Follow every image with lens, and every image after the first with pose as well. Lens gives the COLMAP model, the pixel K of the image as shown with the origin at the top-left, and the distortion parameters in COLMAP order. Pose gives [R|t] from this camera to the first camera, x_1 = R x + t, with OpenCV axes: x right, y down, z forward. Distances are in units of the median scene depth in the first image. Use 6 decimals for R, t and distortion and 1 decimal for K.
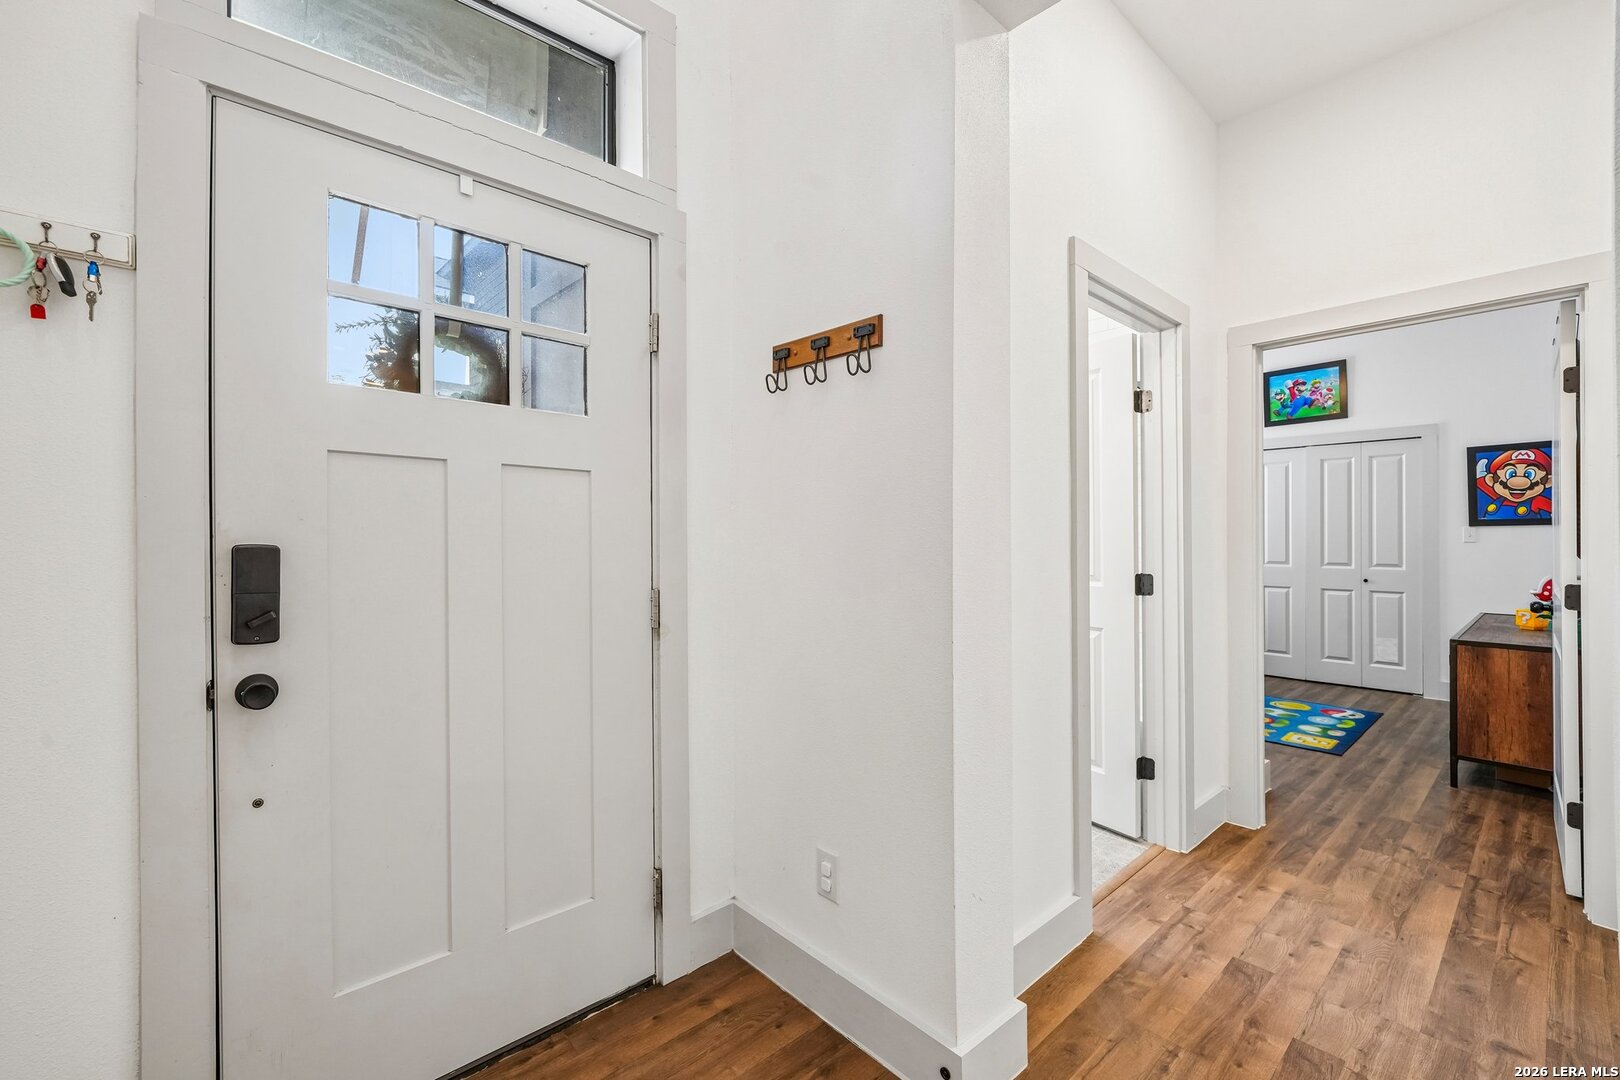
lens RADIAL K [[678.4, 0, 814.3], [0, 678.4, 532.4], [0, 0, 1]] dist [0.002671, -0.000666]
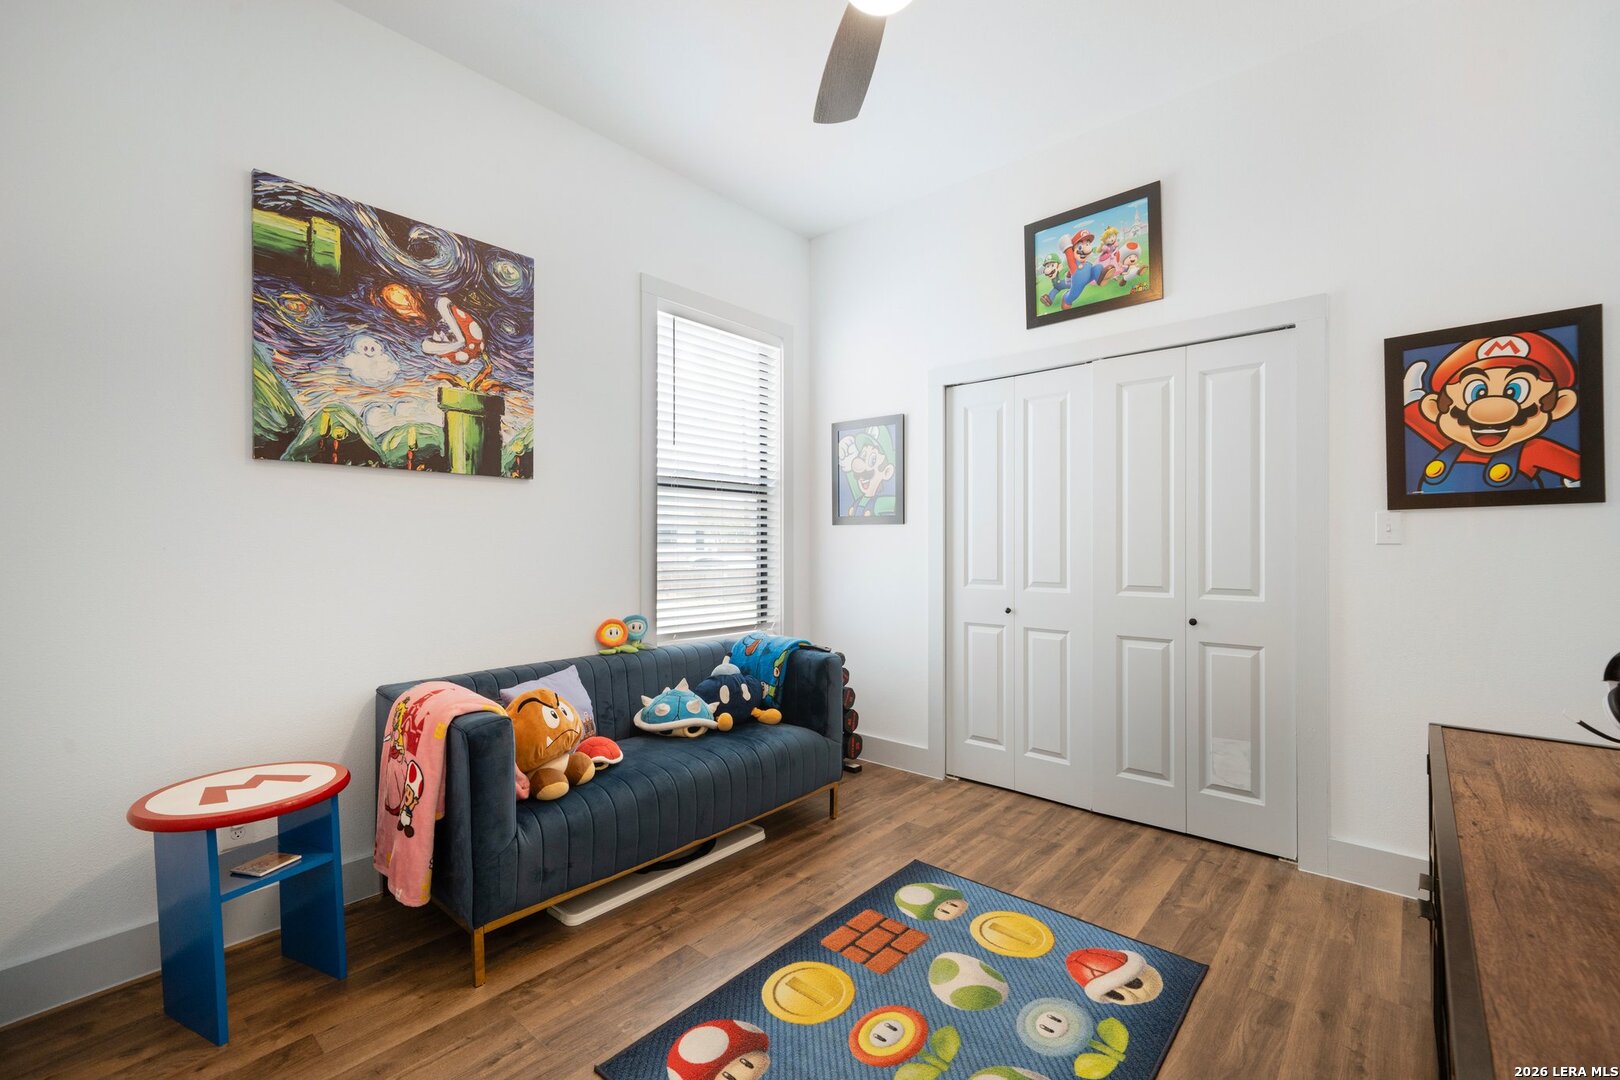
lens RADIAL K [[678.4, 0, 824.8], [0, 678.4, 544.4], [0, 0, 1]] dist [0.002671, -0.000666]
pose [[0.991977, -0.007207, 0.126216, 0.493161], [0.005657, 0.999904, 0.012630, 0.006333], [-0.126294, -0.011815, 0.991922, 0.554491]]
